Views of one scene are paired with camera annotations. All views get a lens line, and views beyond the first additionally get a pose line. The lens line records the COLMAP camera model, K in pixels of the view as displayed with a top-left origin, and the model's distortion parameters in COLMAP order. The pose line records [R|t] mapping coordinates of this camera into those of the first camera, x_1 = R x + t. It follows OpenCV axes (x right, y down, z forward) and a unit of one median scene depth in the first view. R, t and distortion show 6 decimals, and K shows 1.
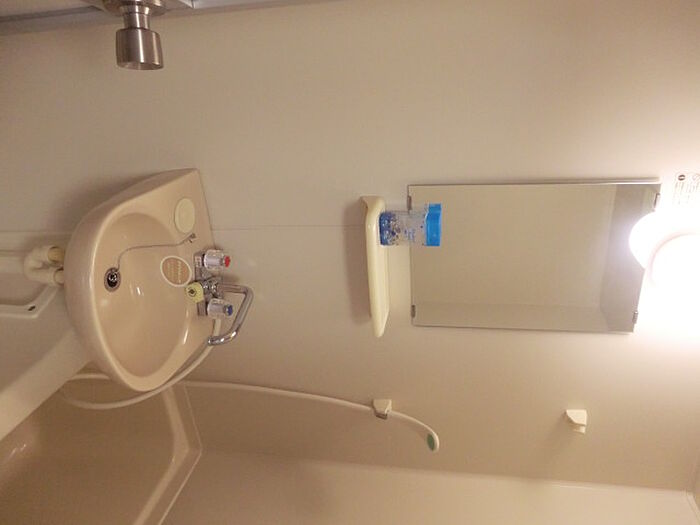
lens RADIAL K [[506.3, 0, 350.0], [0, 506.3, 262.5], [0, 0, 1]] dist [-0.103992, 0.091719]
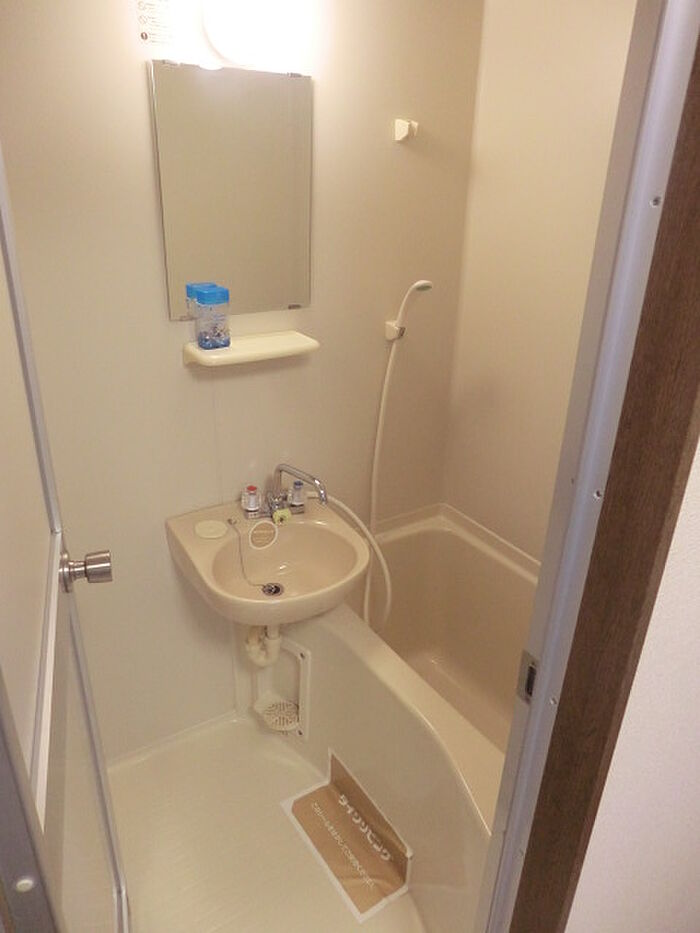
lens RADIAL K [[674.8, 0, 349.0], [0, 674.8, 493.1], [0, 0, 1]] dist [-0.103992, 0.091719]
pose [[-0.006314, -0.964059, -0.265613, 0.123494], [0.989350, -0.044649, 0.138540, 0.003077], [-0.145421, -0.261909, 0.954074, -0.388434]]
